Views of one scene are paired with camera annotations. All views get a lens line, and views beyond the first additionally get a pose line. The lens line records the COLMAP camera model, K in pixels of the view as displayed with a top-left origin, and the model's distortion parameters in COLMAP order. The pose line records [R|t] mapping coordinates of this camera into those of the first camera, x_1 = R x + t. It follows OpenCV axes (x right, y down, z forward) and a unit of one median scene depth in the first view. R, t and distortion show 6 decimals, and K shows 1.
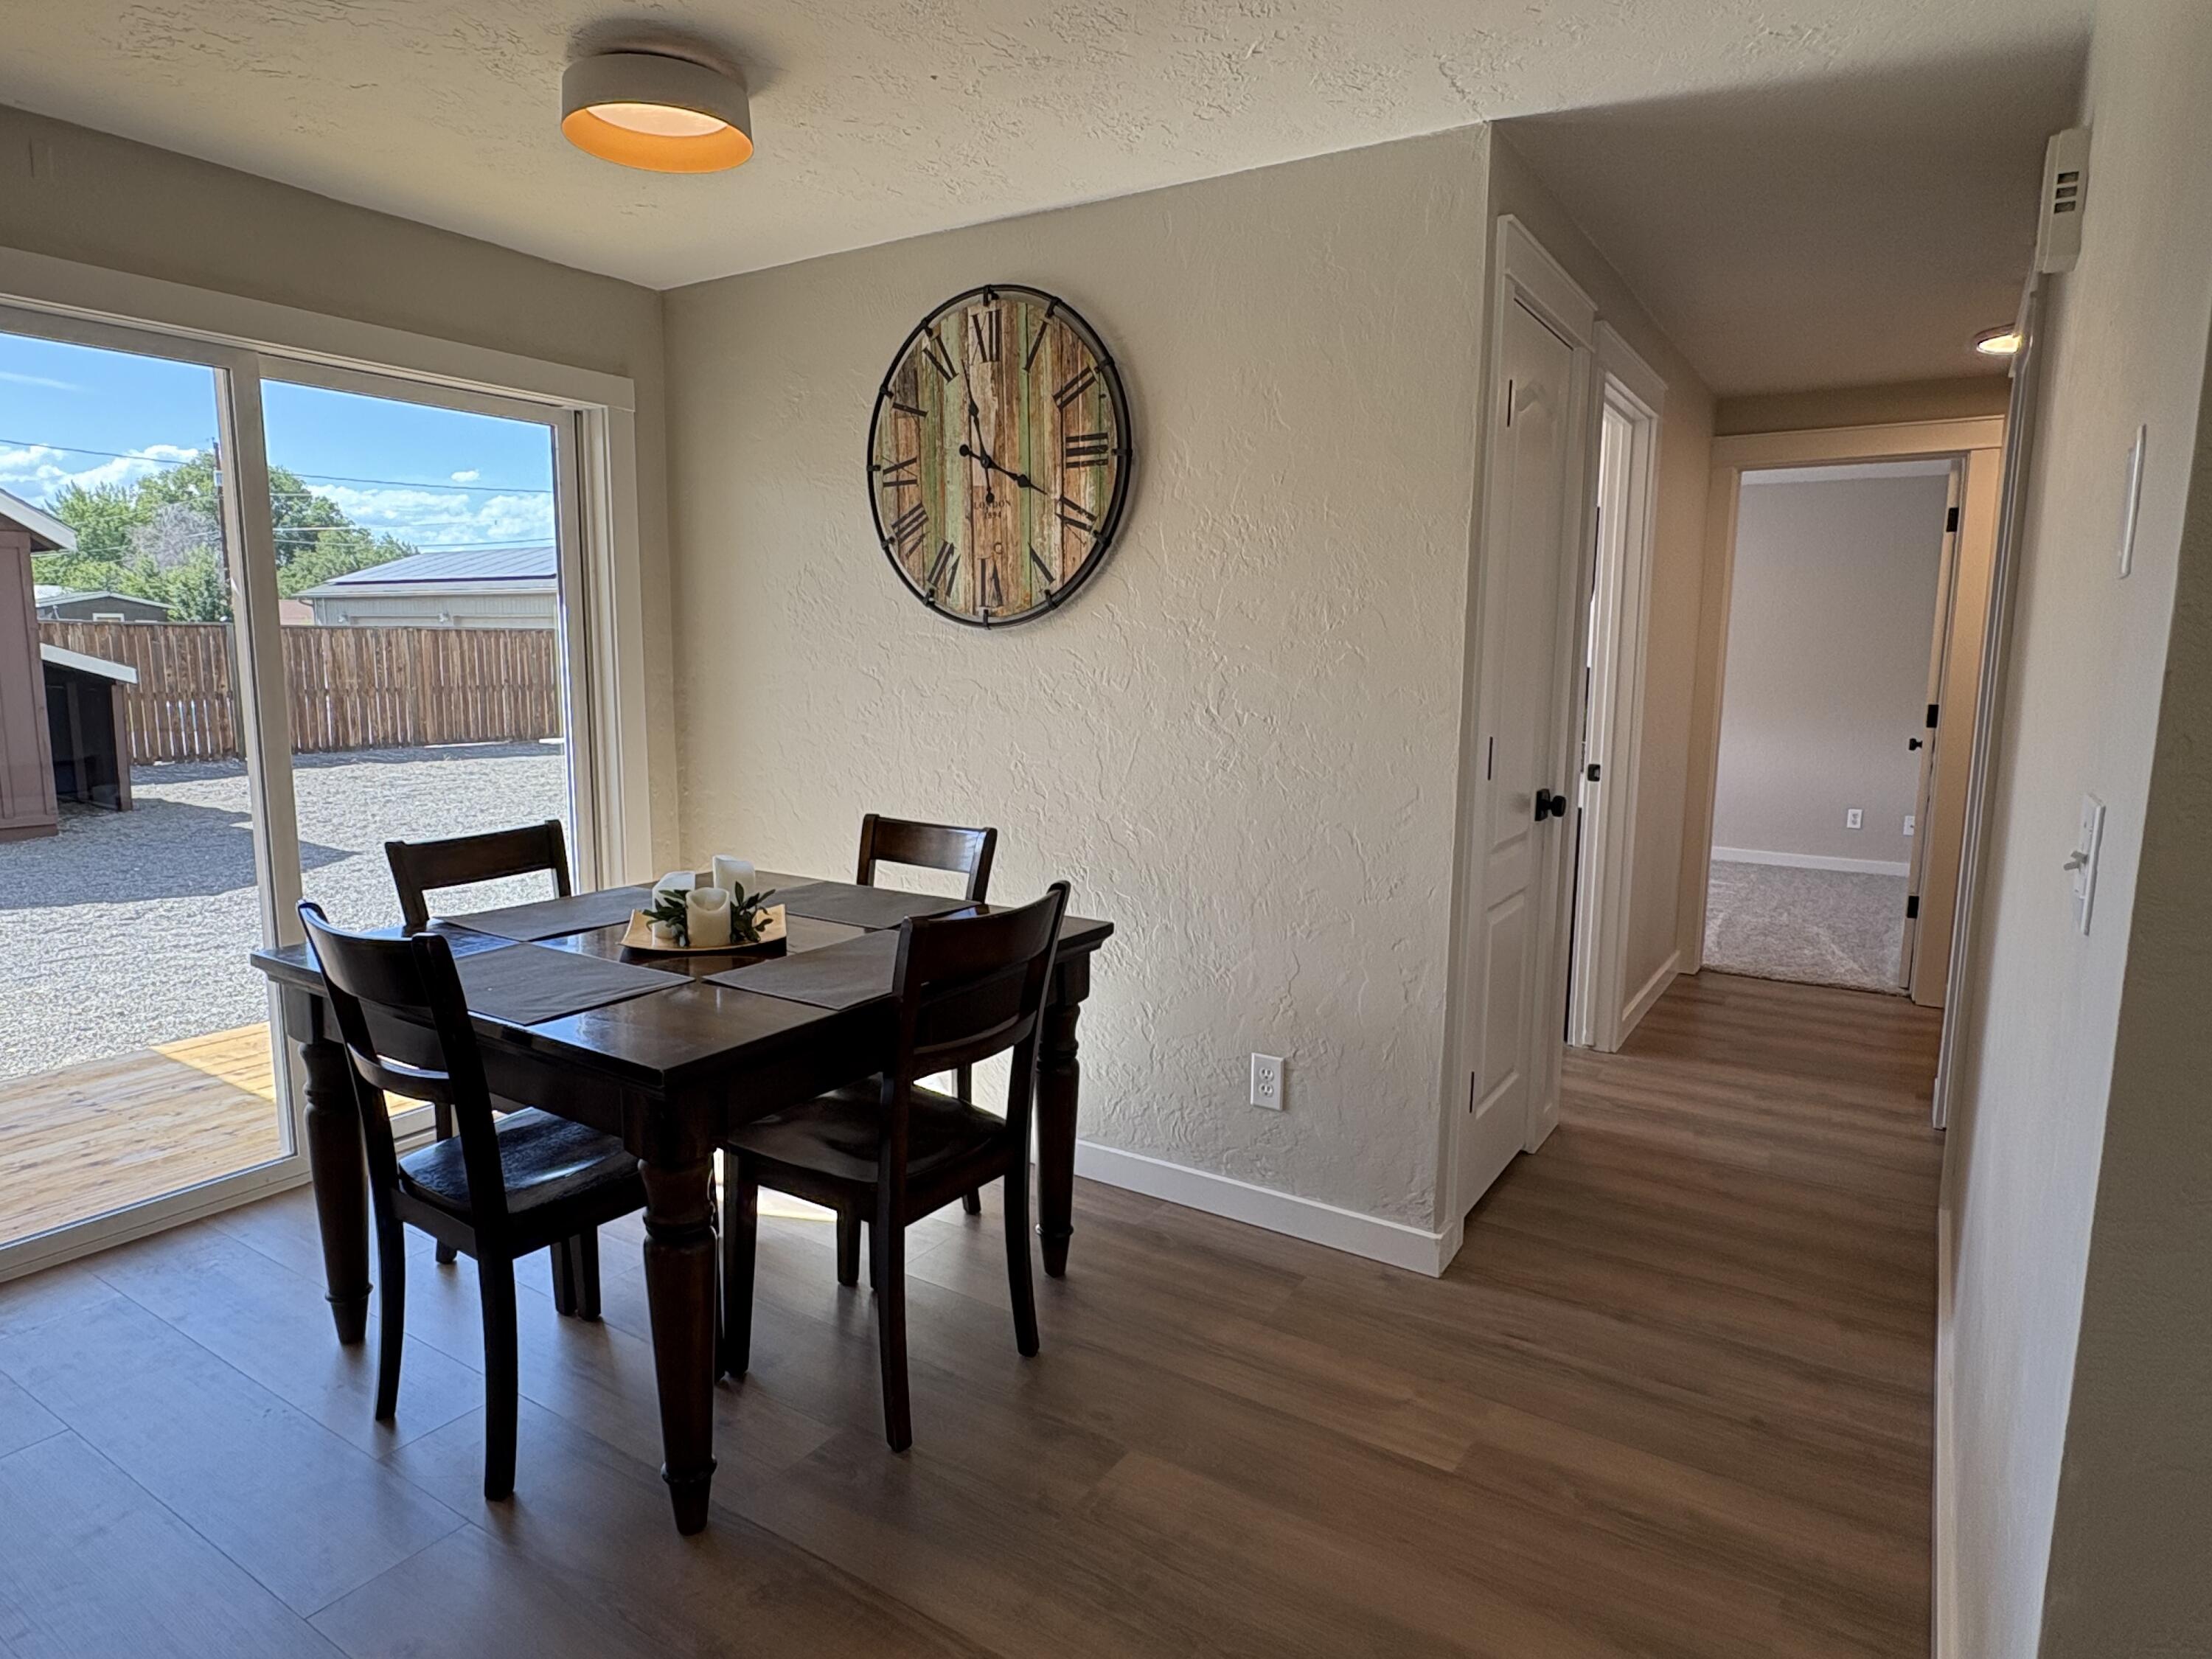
lens RADIAL K [[1286.9, 0, 1098.9], [0, 1286.9, 827.0], [0, 0, 1]] dist [-0.002192, 0.004091]
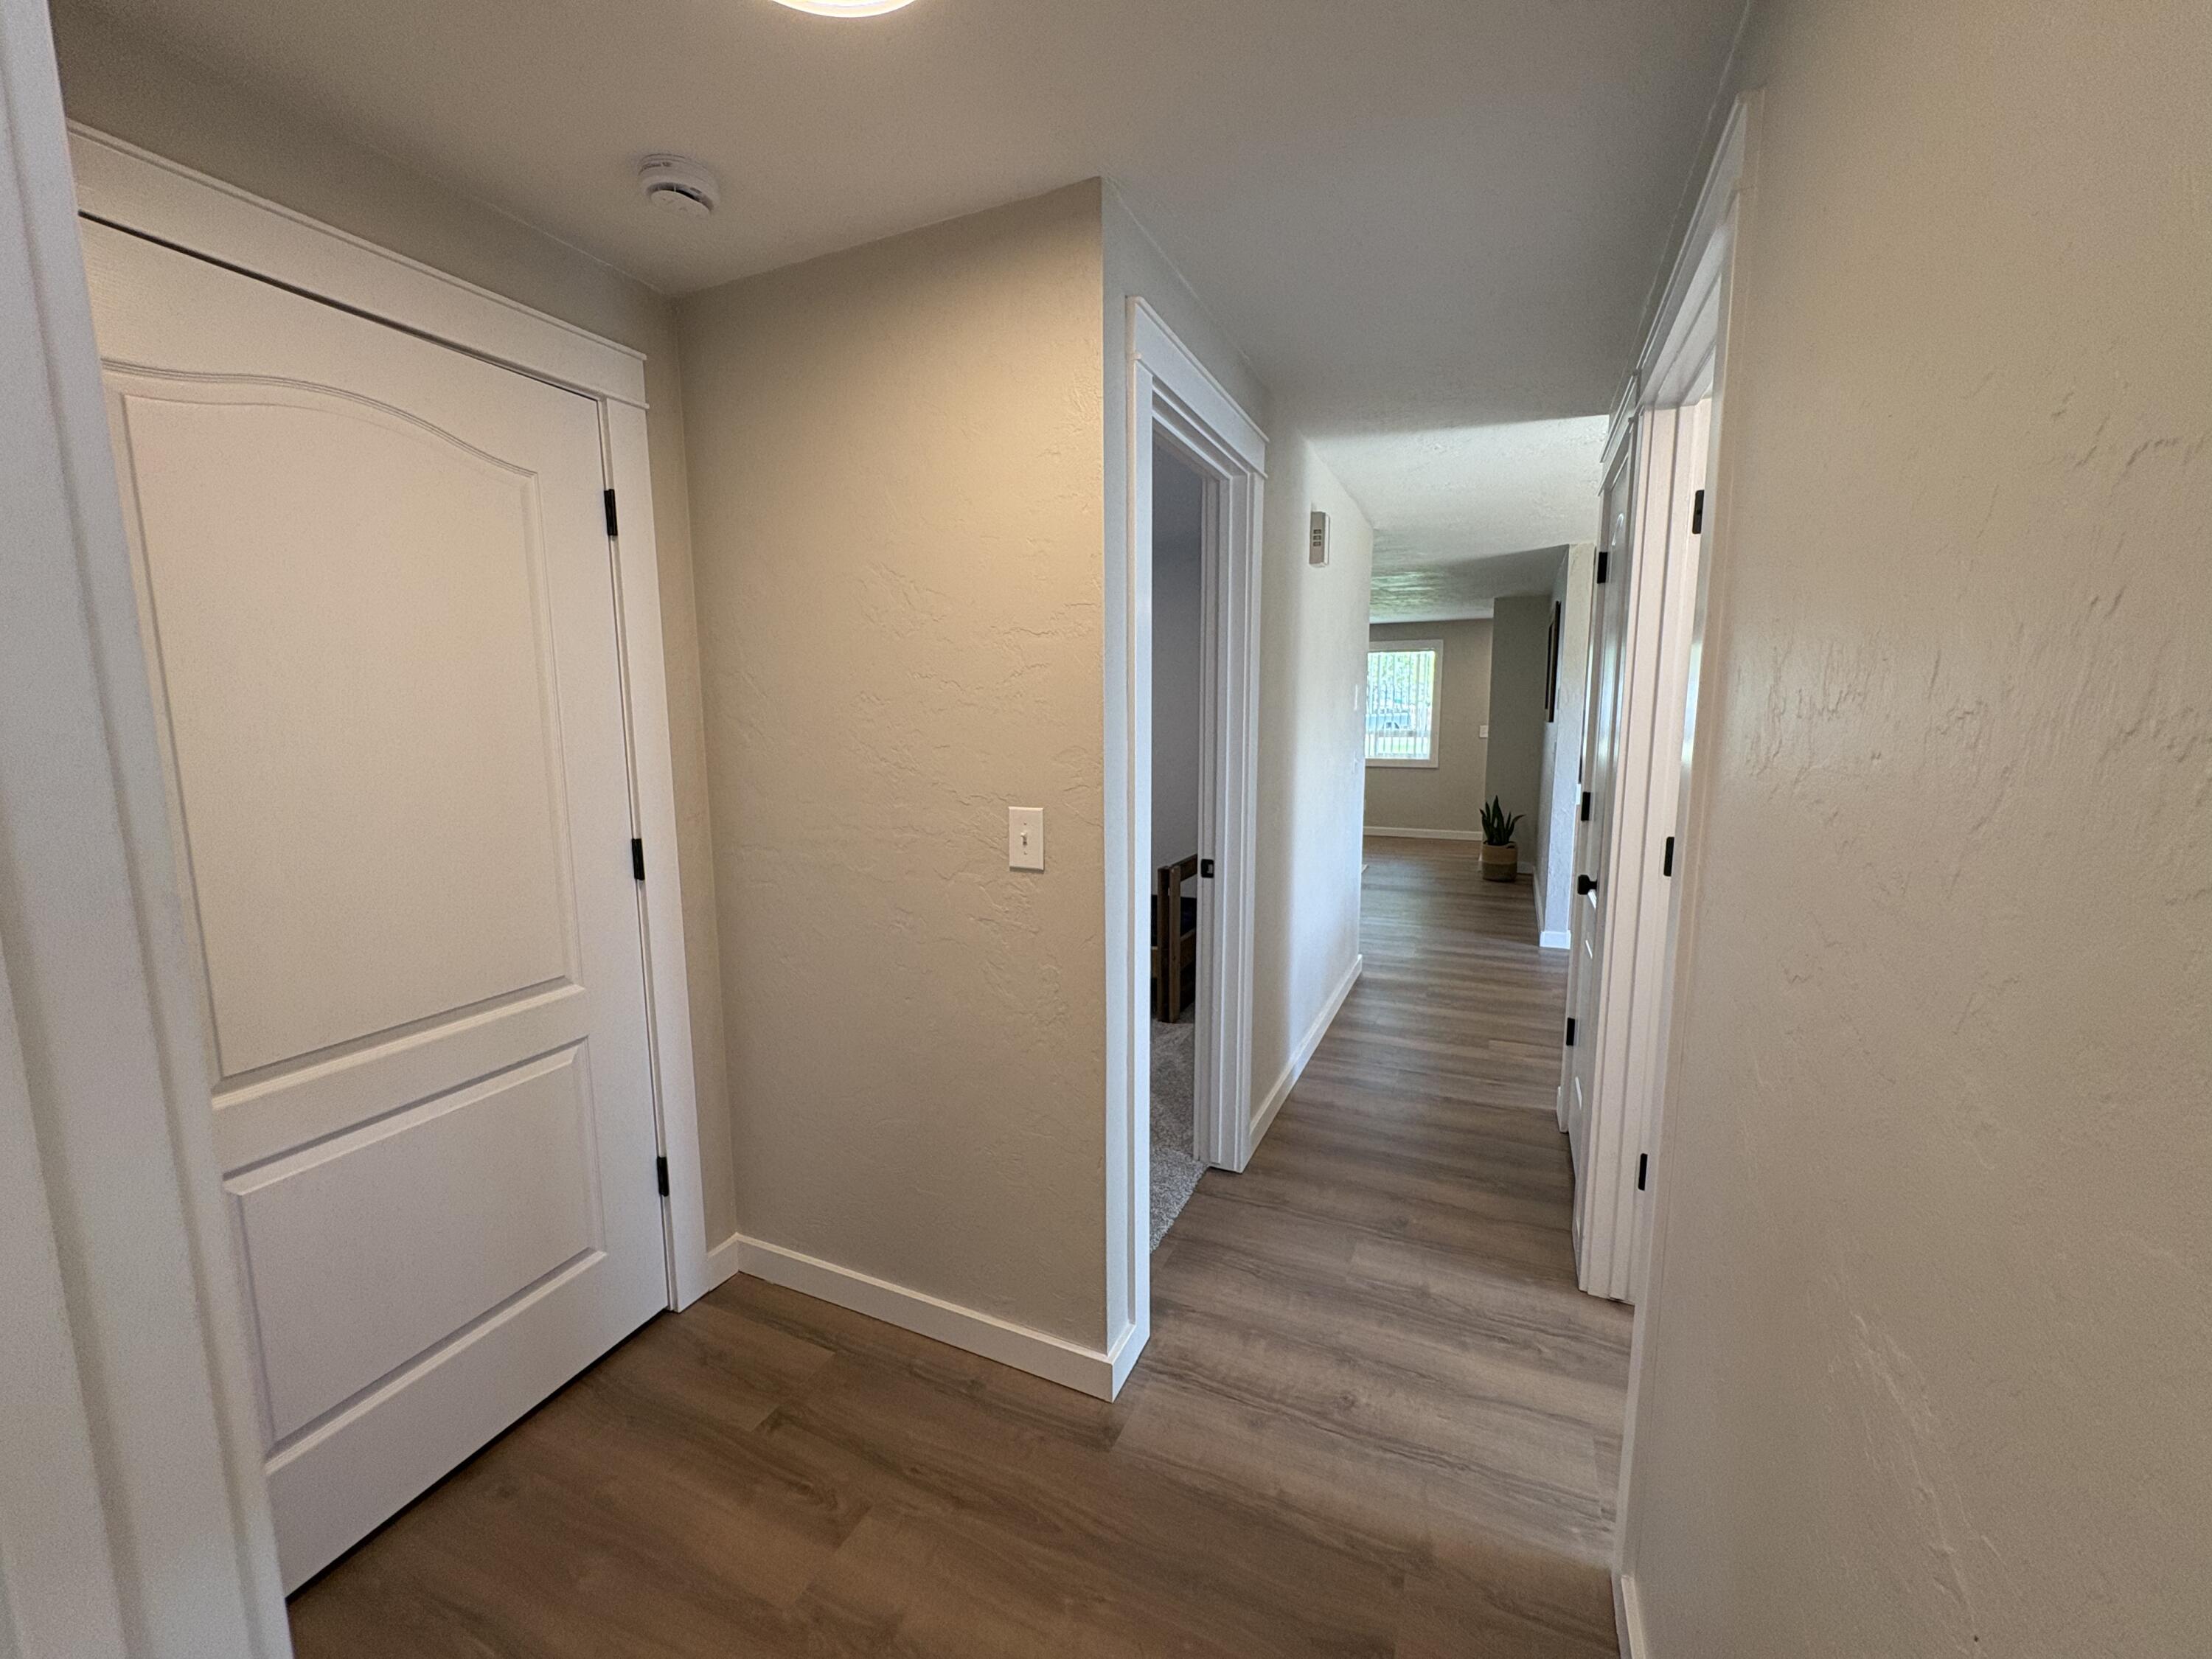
lens RADIAL K [[883.8, 0, 1108.9], [0, 883.8, 830.3], [0, 0, 1]] dist [0.001156, -0.000191]
pose [[-0.989388, 0.016499, -0.144356, 0.877188], [-0.023396, 0.962476, 0.270356, -0.254737], [0.143400, 0.270864, -0.951877, 1.680537]]
